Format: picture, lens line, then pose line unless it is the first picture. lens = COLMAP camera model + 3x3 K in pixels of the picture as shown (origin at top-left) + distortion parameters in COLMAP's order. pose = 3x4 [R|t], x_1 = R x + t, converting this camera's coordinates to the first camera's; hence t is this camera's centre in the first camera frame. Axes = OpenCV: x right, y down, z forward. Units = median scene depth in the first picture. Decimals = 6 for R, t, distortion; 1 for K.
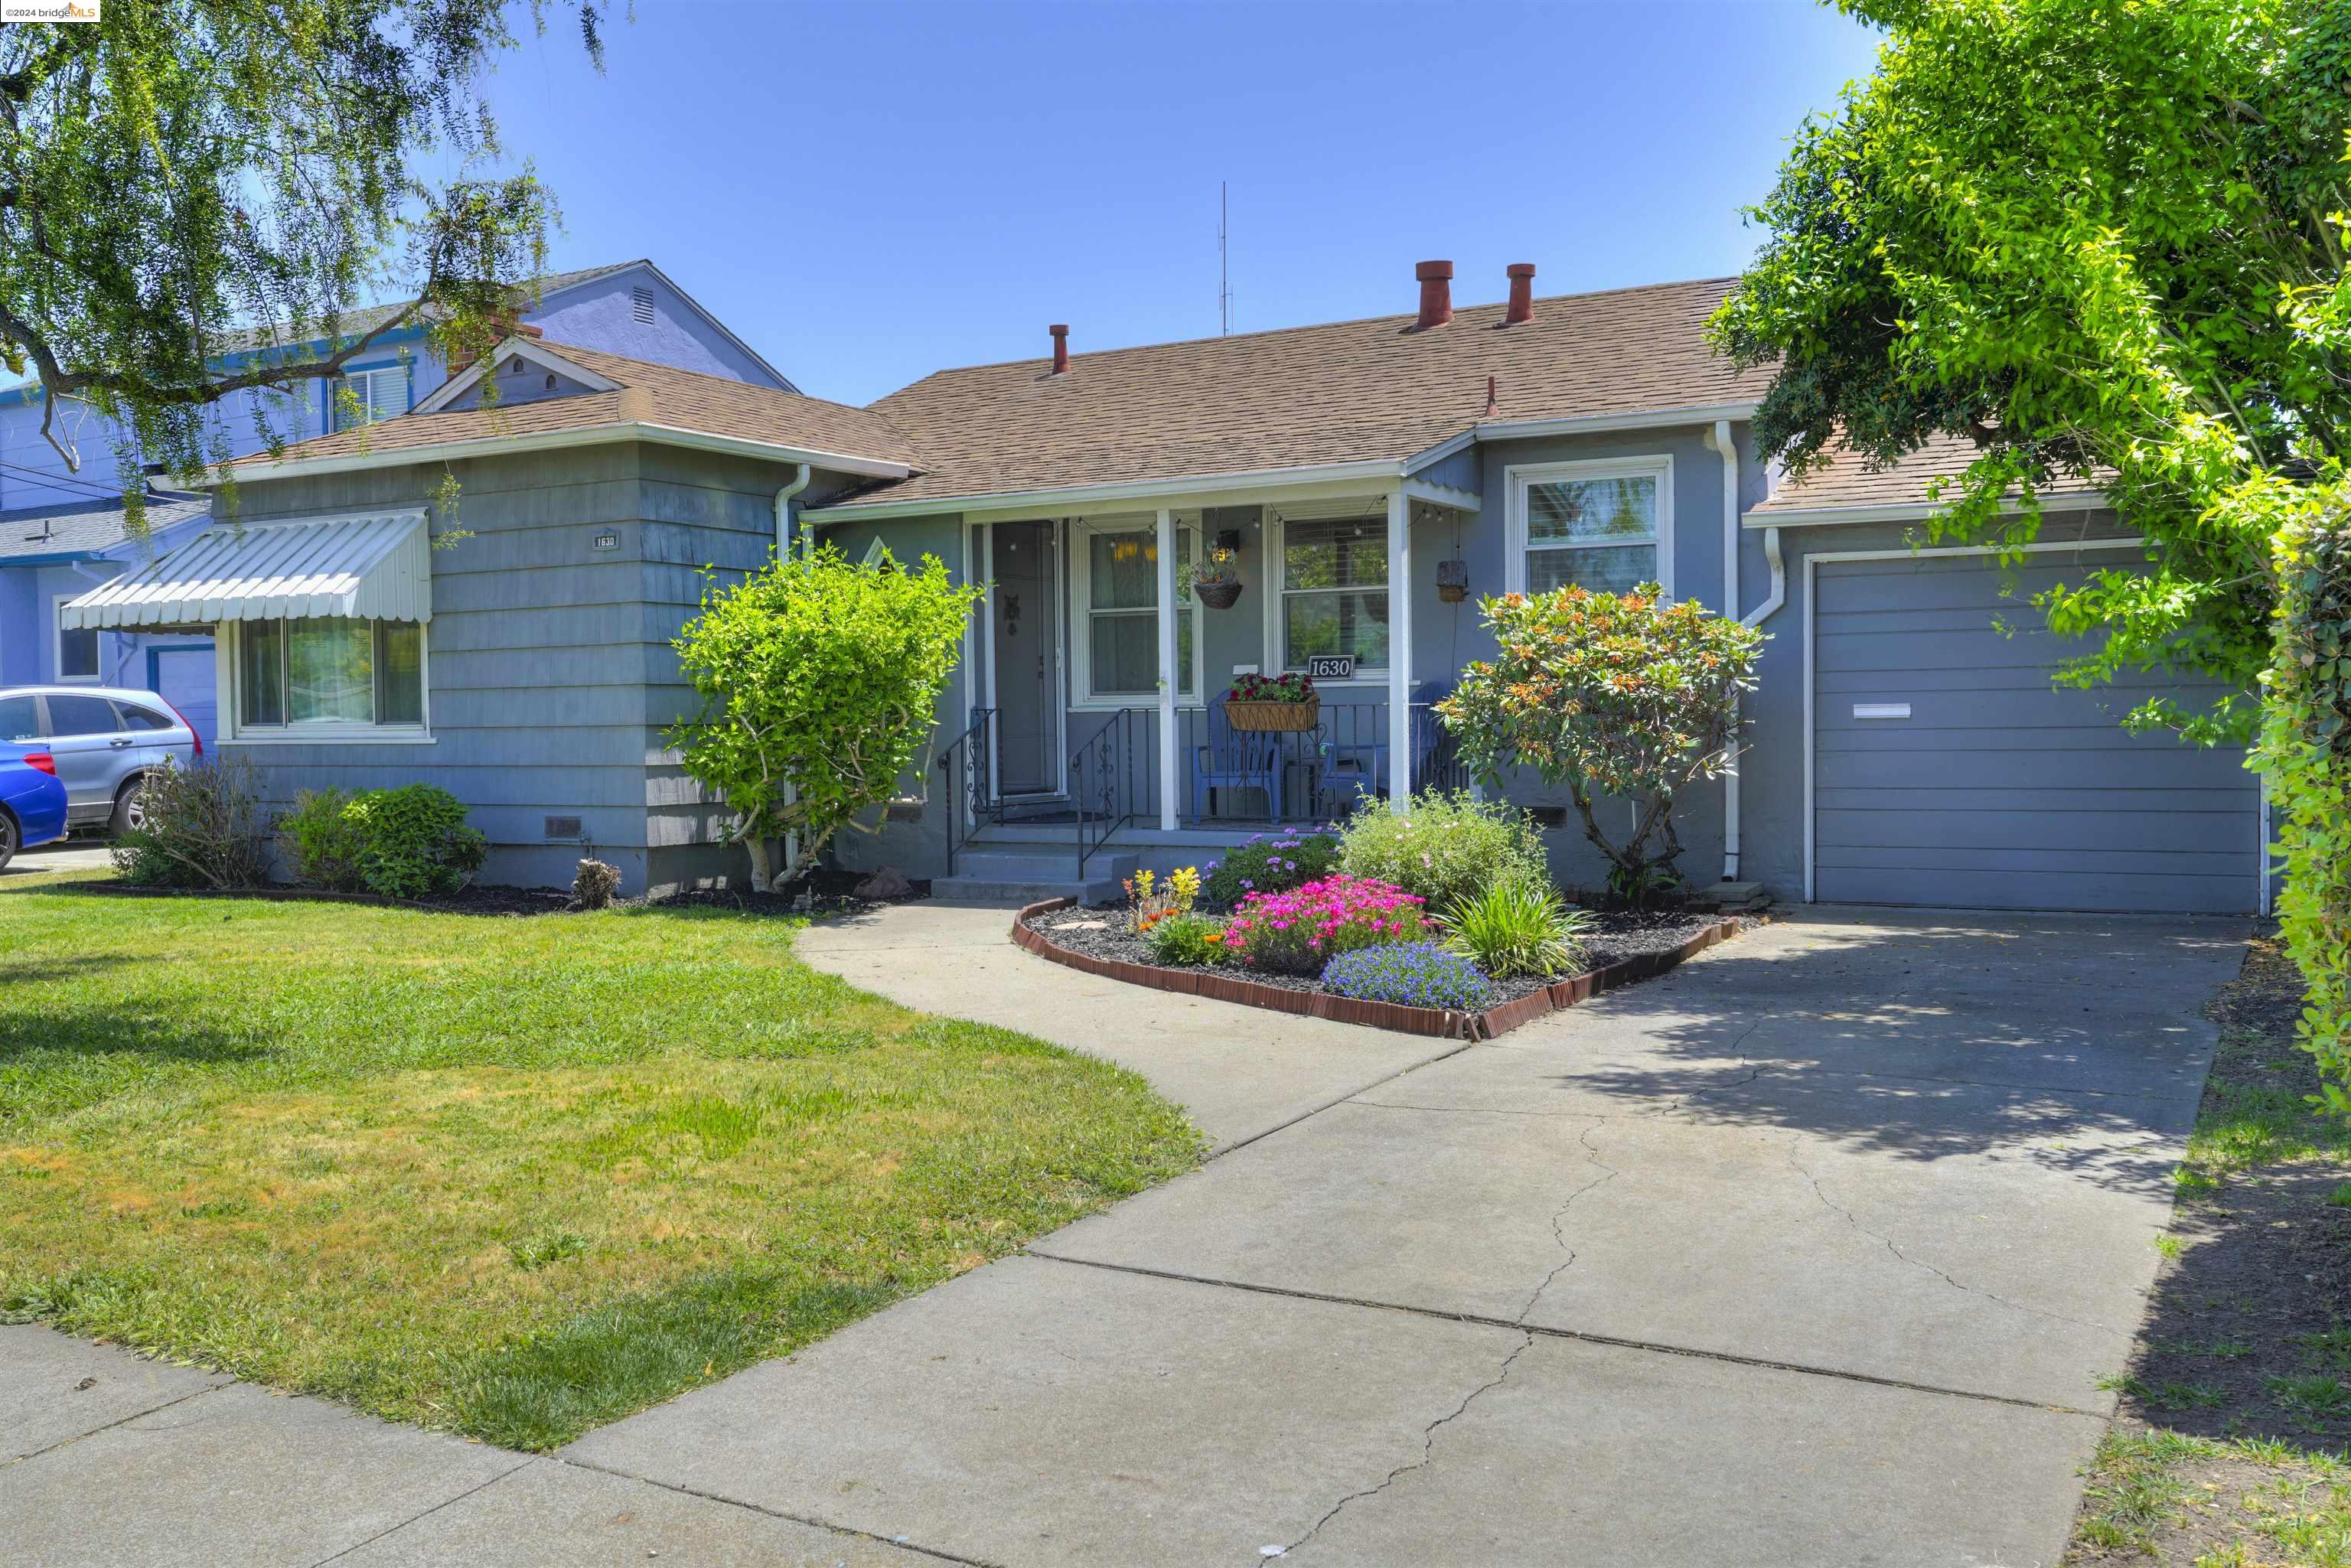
lens RADIAL K [[1937.6, 0, 1175.5], [0, 1937.6, 784.0], [0, 0, 1]] dist [0.018315, 0.000551]
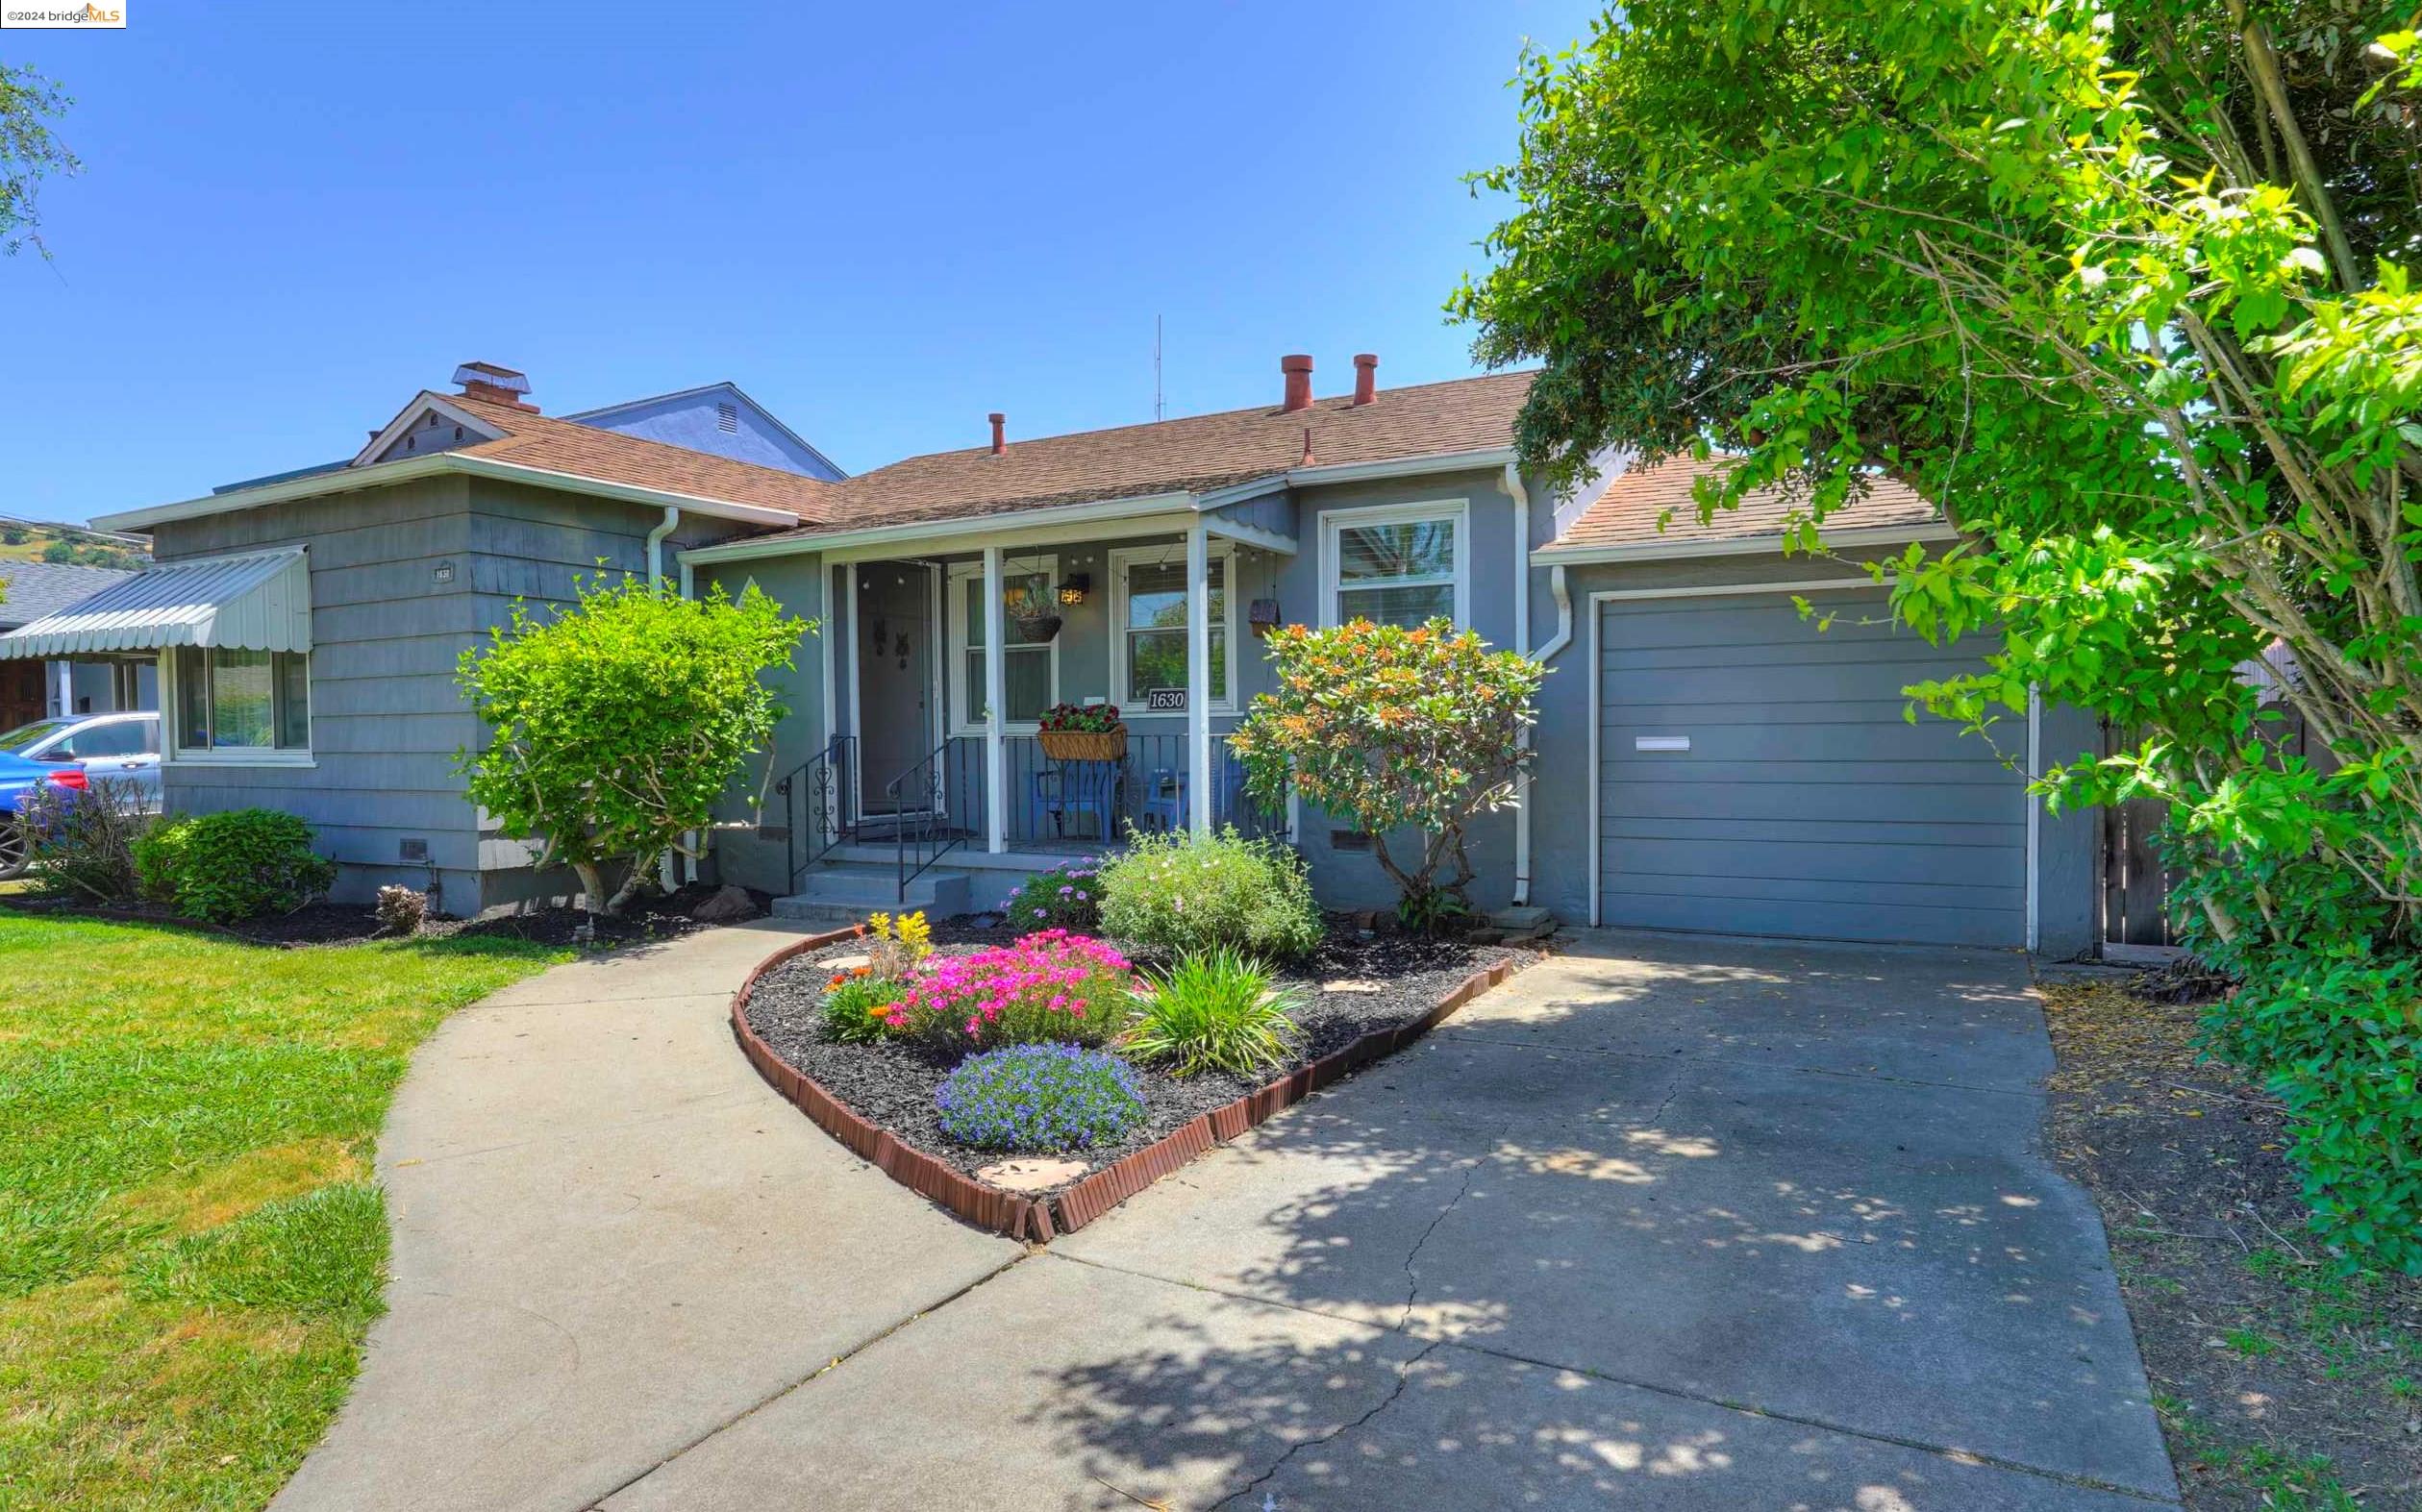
lens RADIAL K [[1266.5, 0, 1278.8], [0, 1266.5, 773.7], [0, 0, 1]] dist [-0.001342, 0.000270]
pose [[0.999275, 0.002855, 0.037952, 0.129795], [-0.002716, 0.999989, -0.003711, -0.017982], [-0.037962, 0.003605, 0.999273, 0.323474]]
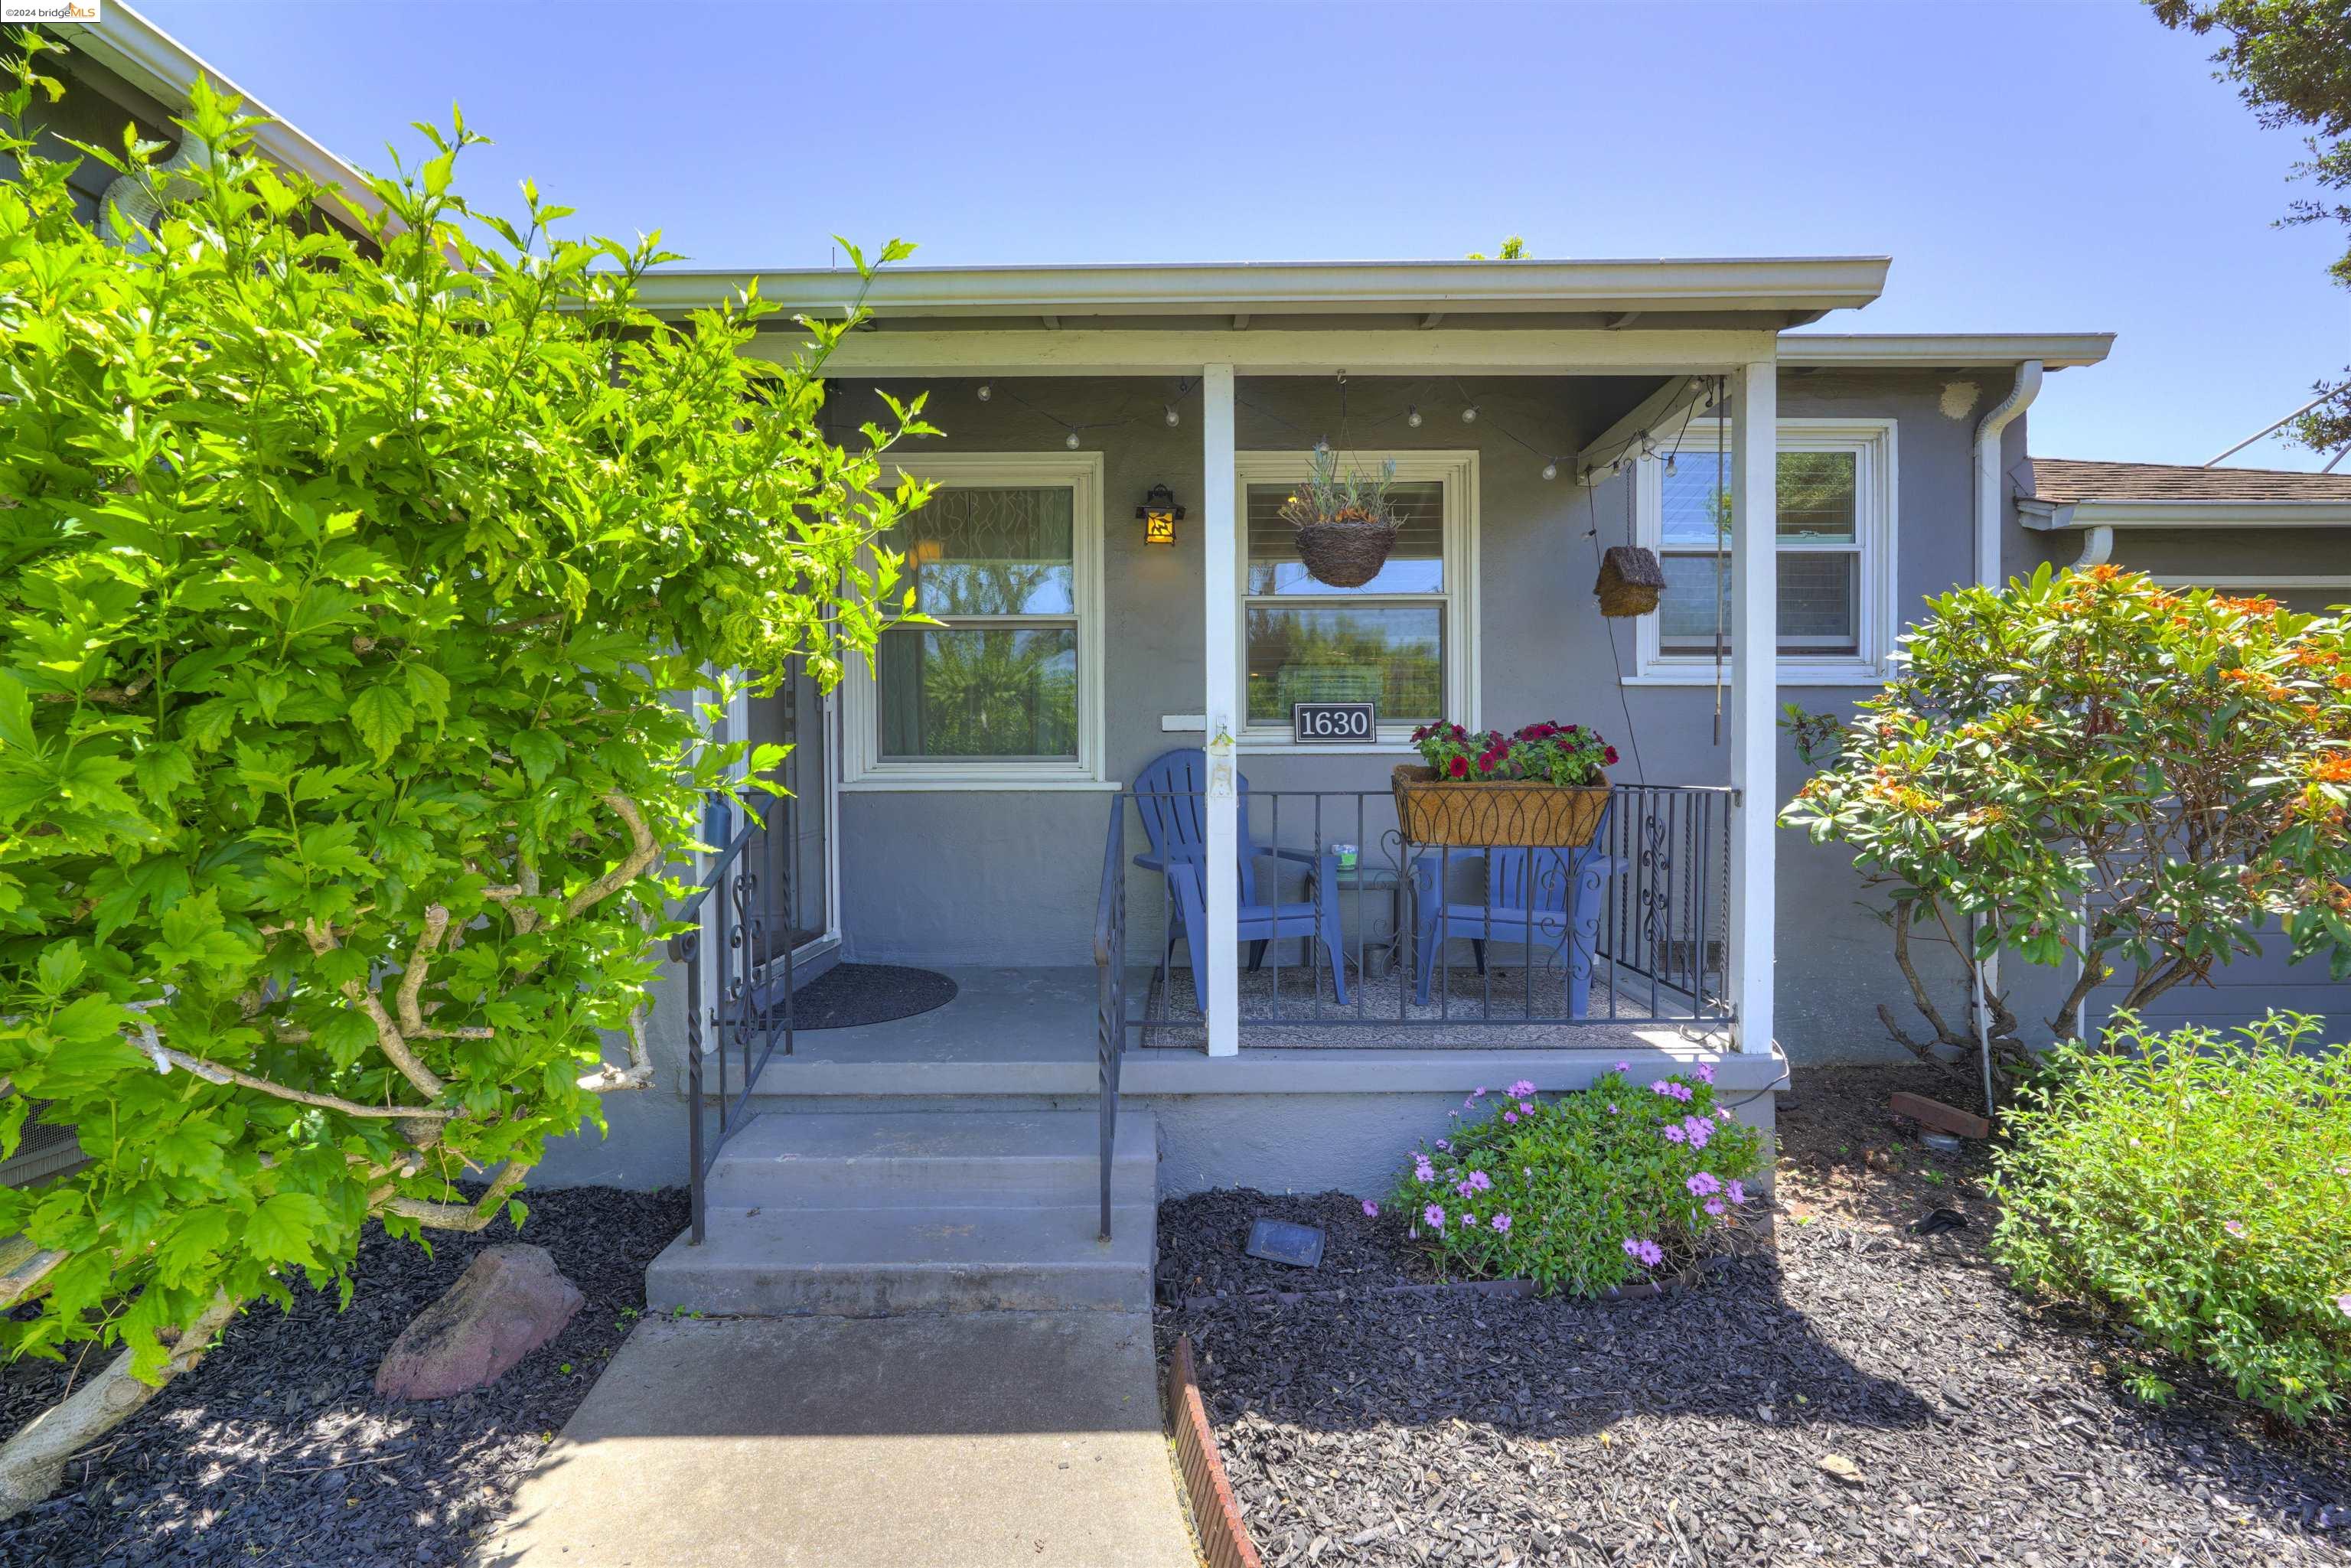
lens RADIAL K [[996.7, 0, 1175.5], [0, 996.7, 784.0], [0, 0, 1]] dist [-0.027223, -0.000102]
pose [[0.869247, 0.002520, 0.494372, -0.139606], [0.007197, 0.999817, -0.017750, -0.038893], [-0.494326, 0.018987, 0.869069, 0.835107]]
